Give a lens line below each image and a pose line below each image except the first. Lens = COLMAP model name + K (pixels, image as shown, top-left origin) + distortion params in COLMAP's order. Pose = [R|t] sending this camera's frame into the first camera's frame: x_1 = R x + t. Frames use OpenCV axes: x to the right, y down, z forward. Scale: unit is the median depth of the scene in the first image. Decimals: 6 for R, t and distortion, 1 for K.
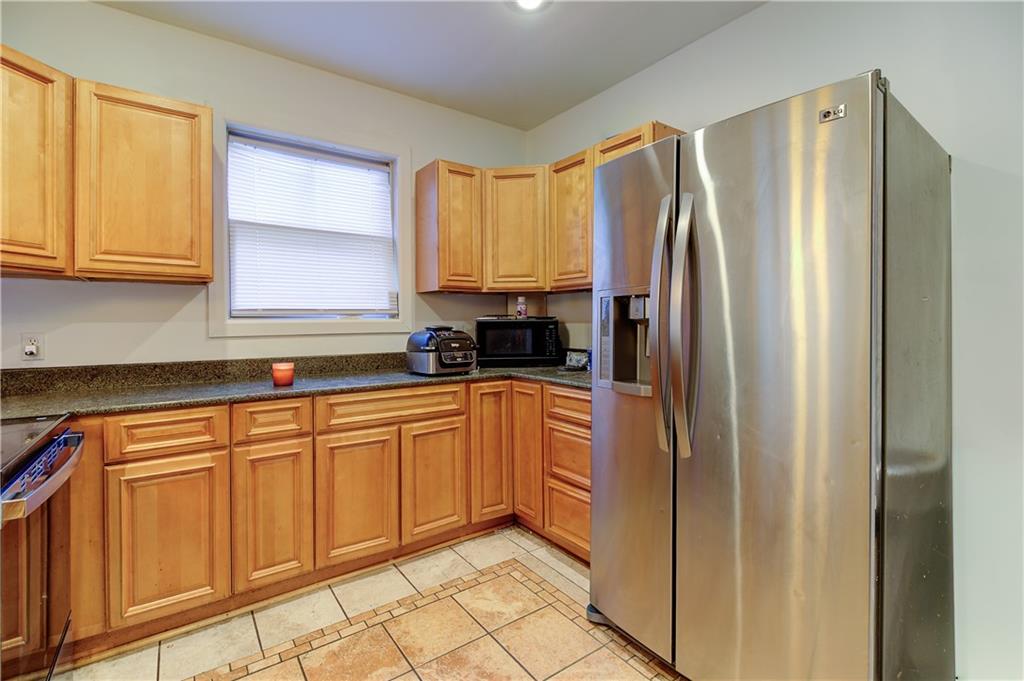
lens RADIAL K [[472.9, 0, 514.1], [0, 472.9, 329.8], [0, 0, 1]] dist [-0.003909, -0.002008]
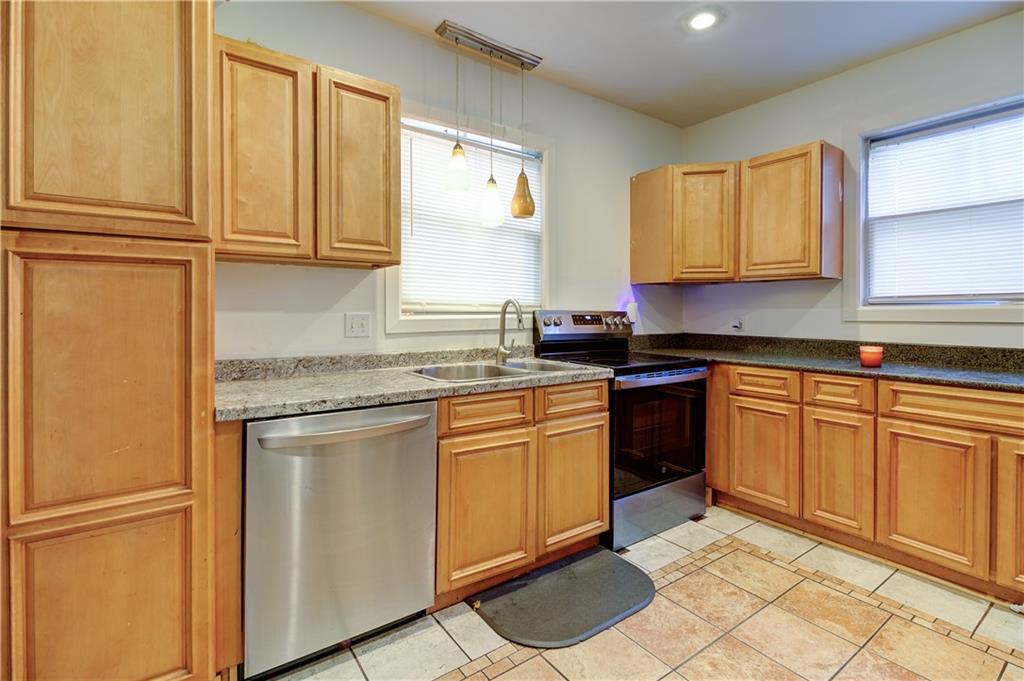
lens RADIAL K [[472.9, 0, 523.0], [0, 472.9, 315.8], [0, 0, 1]] dist [-0.003909, -0.002008]
pose [[0.003469, 0.021438, -0.999764, 0.652636], [-0.012527, 0.999693, 0.021393, -0.015371], [0.999916, 0.012450, 0.003737, 0.200085]]
